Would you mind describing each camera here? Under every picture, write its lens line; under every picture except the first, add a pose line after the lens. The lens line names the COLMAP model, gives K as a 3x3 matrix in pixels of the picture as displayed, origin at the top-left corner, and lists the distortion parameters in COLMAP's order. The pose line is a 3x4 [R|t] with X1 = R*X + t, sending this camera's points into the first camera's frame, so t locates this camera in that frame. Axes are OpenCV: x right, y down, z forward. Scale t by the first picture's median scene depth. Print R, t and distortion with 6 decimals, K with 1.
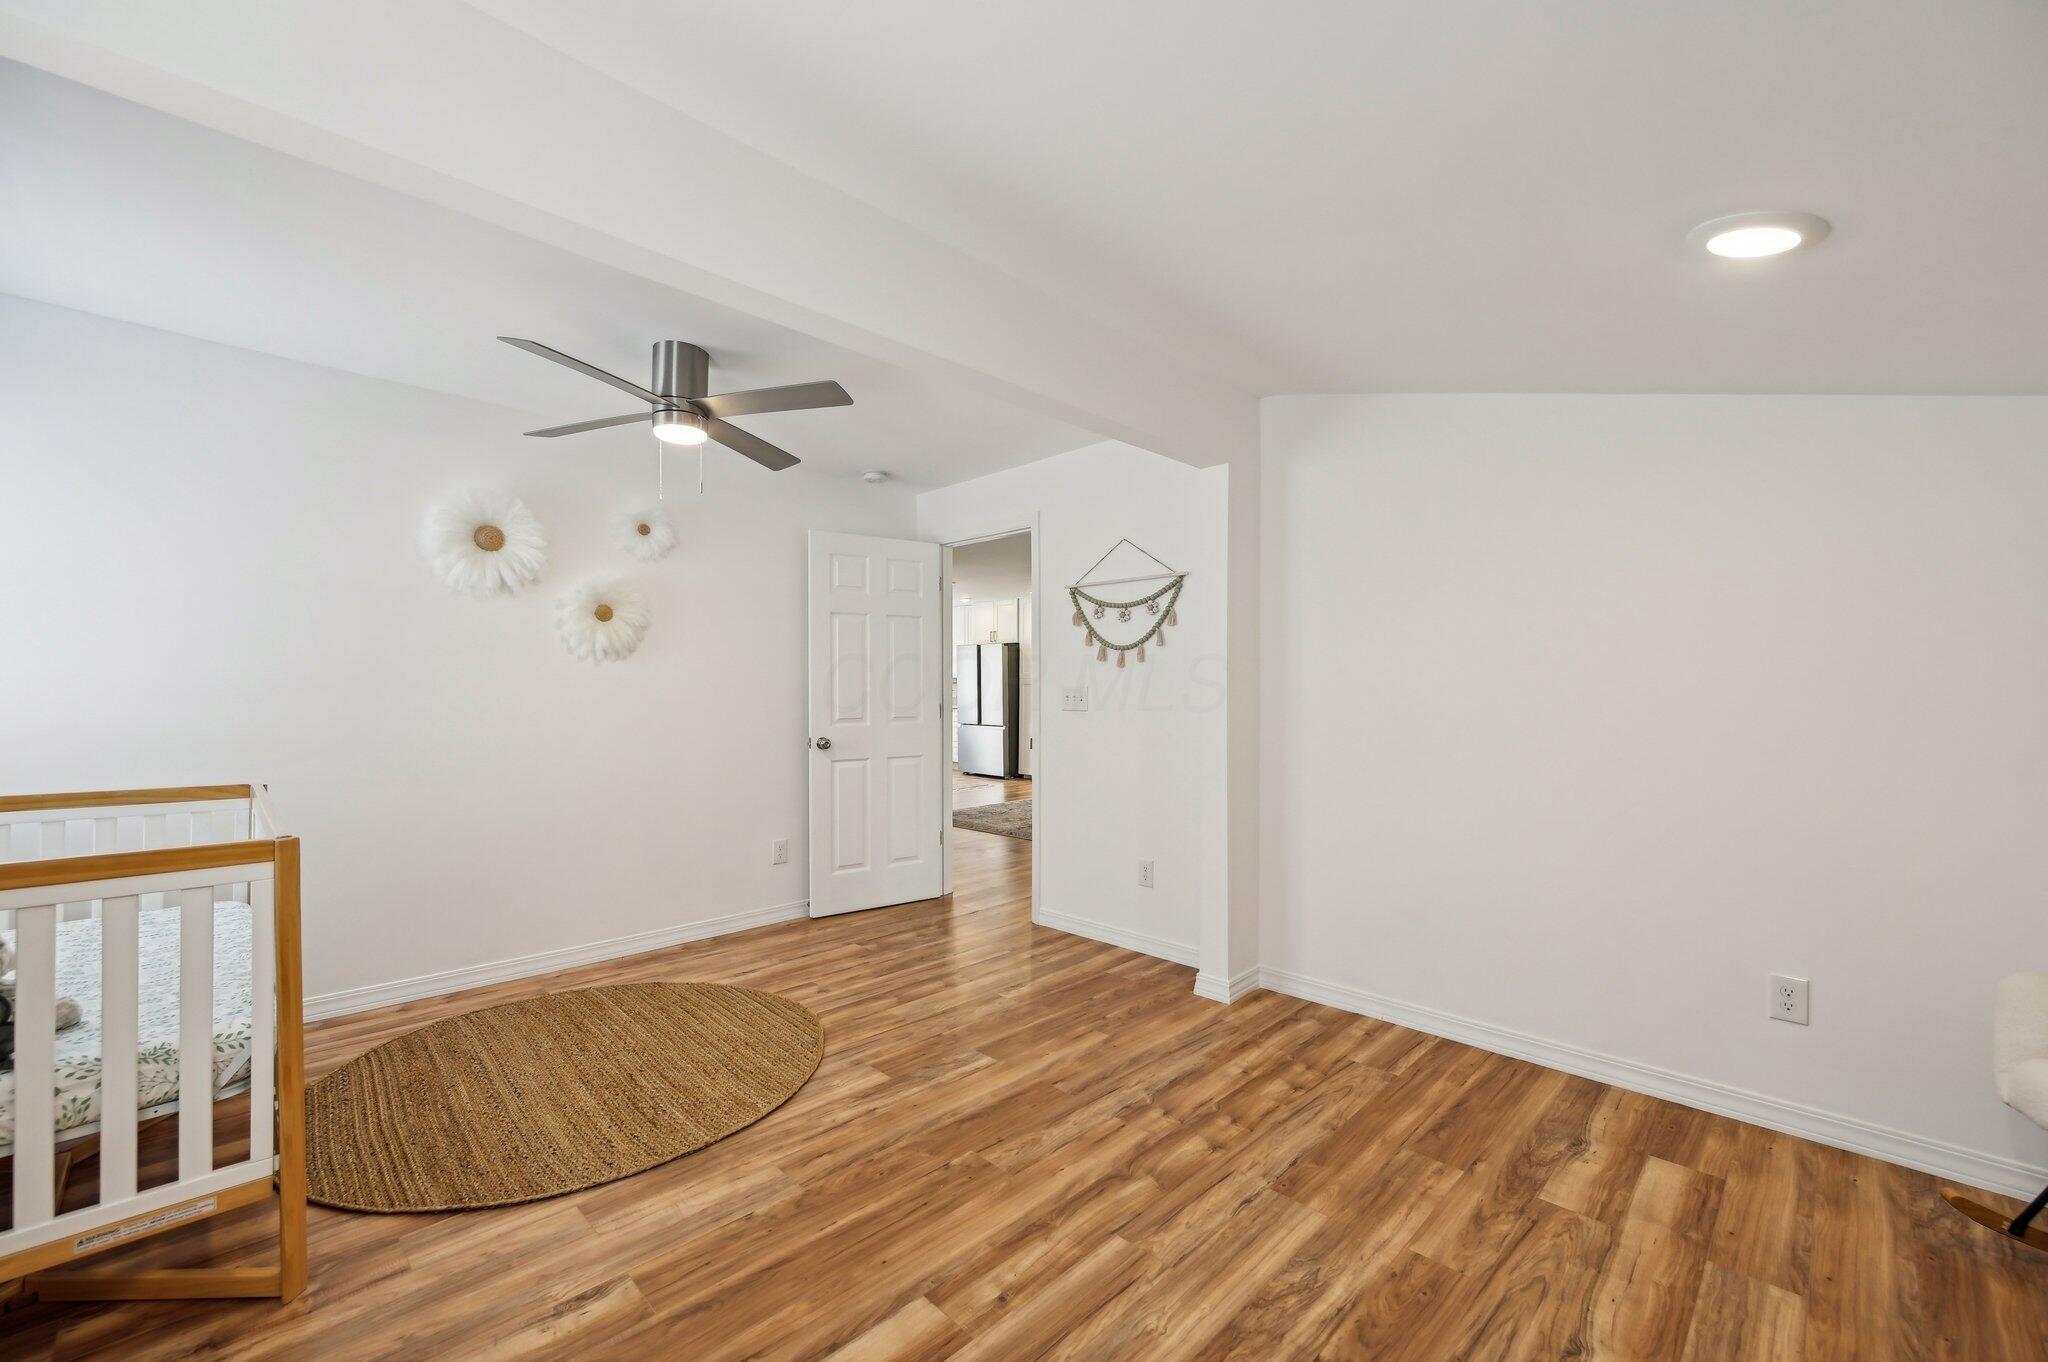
lens RADIAL K [[827.1, 0, 1020.8], [0, 827.1, 687.4], [0, 0, 1]] dist [-0.001869, 0.000891]
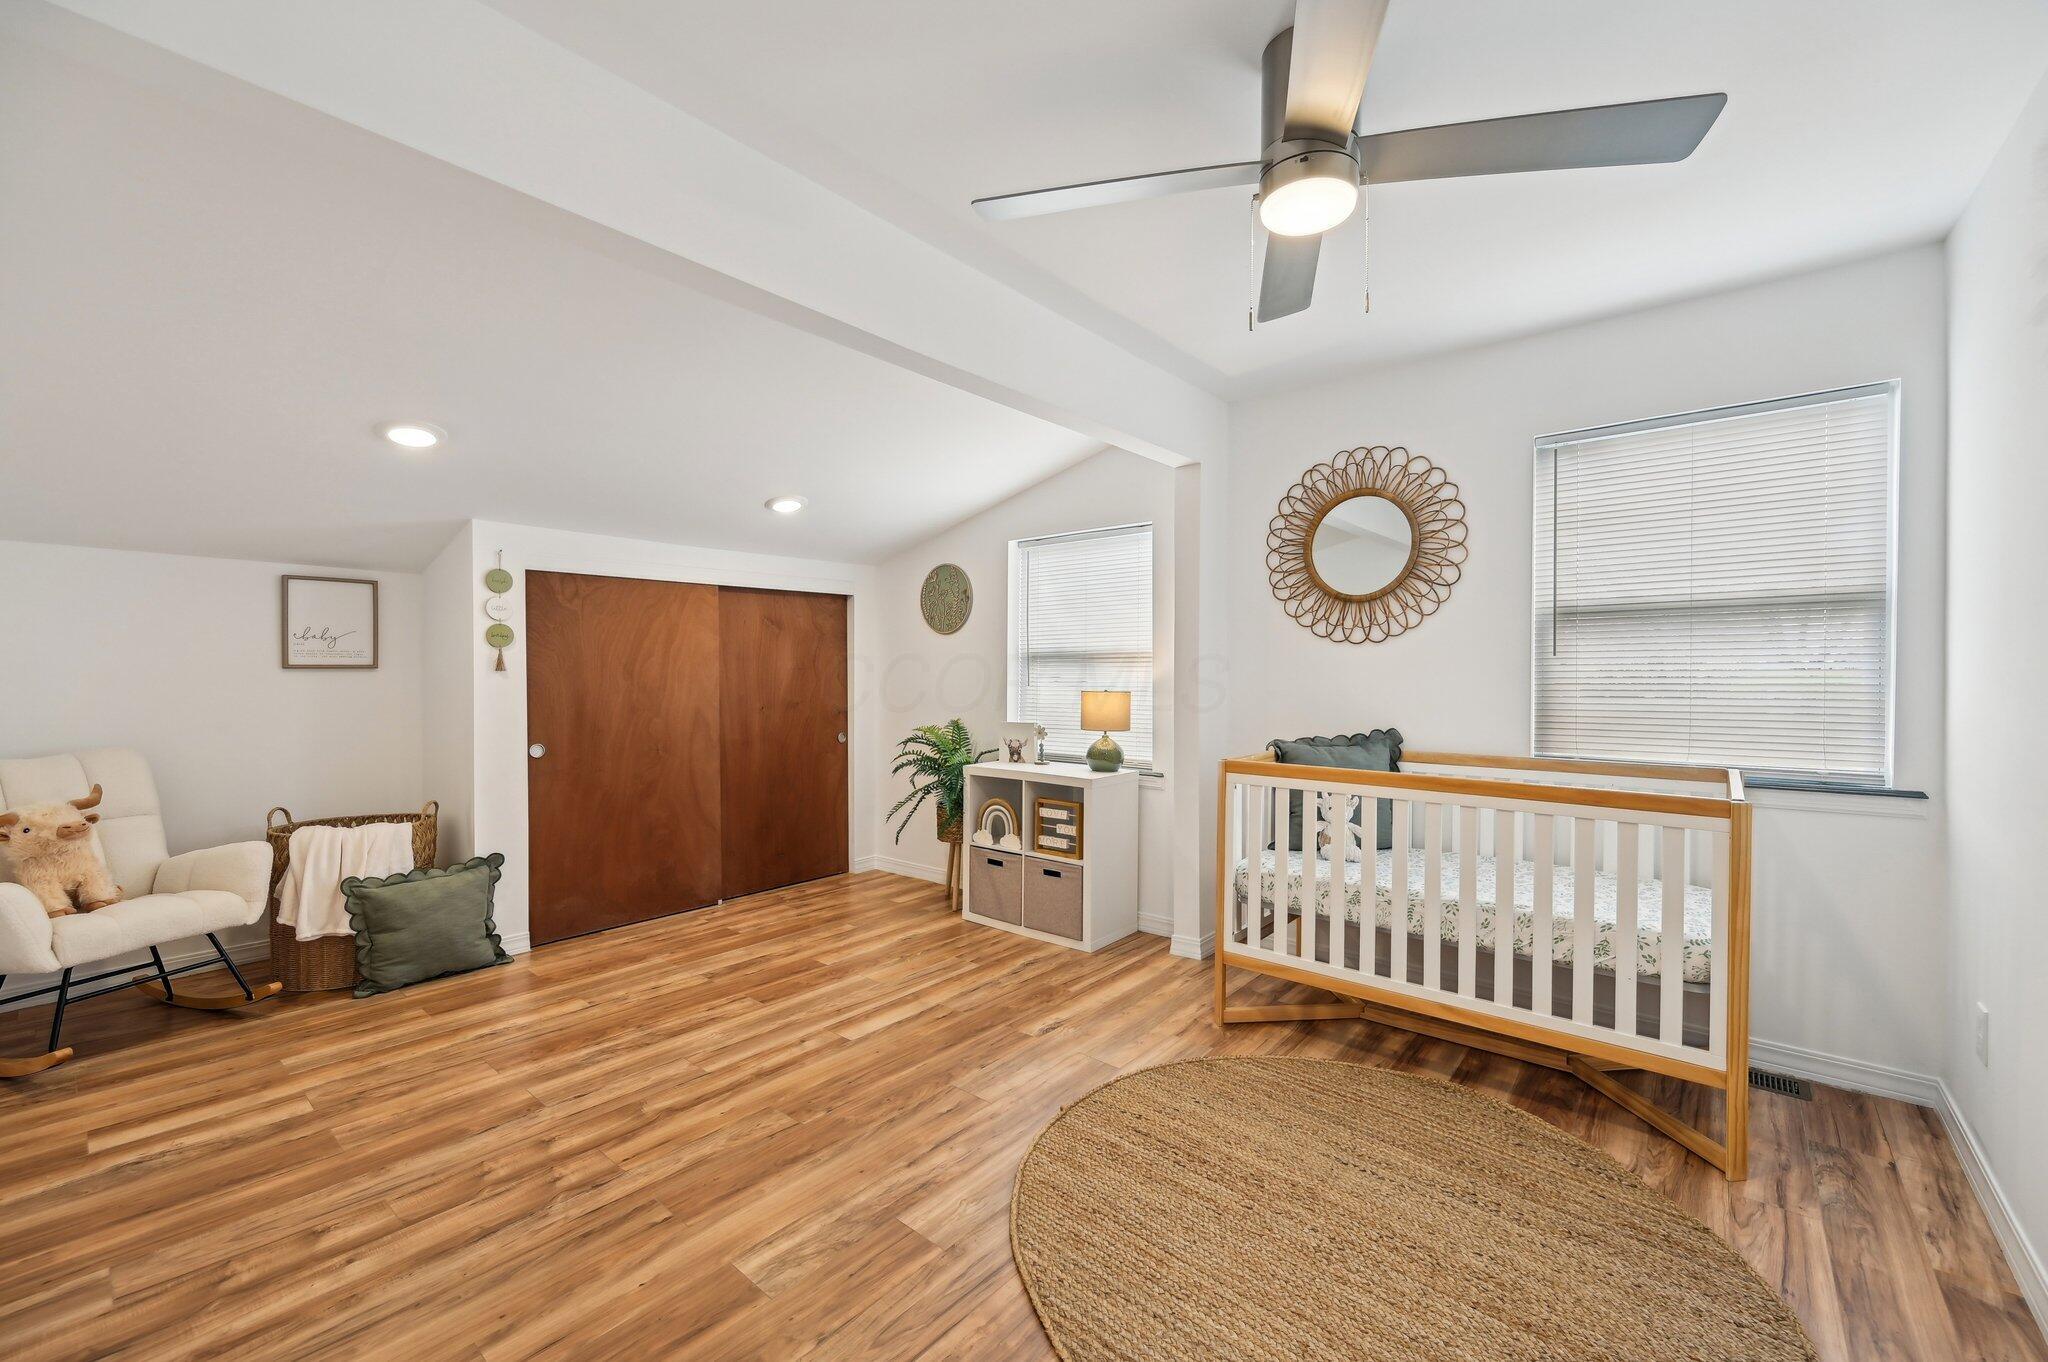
lens RADIAL K [[827.1, 0, 1017.2], [0, 827.1, 686.9], [0, 0, 1]] dist [-0.001869, 0.000891]
pose [[-0.996502, -0.002401, -0.083529, -0.234779], [-0.003839, 0.999847, 0.017052, 0.001263], [0.083475, 0.017313, -0.996359, 2.016605]]
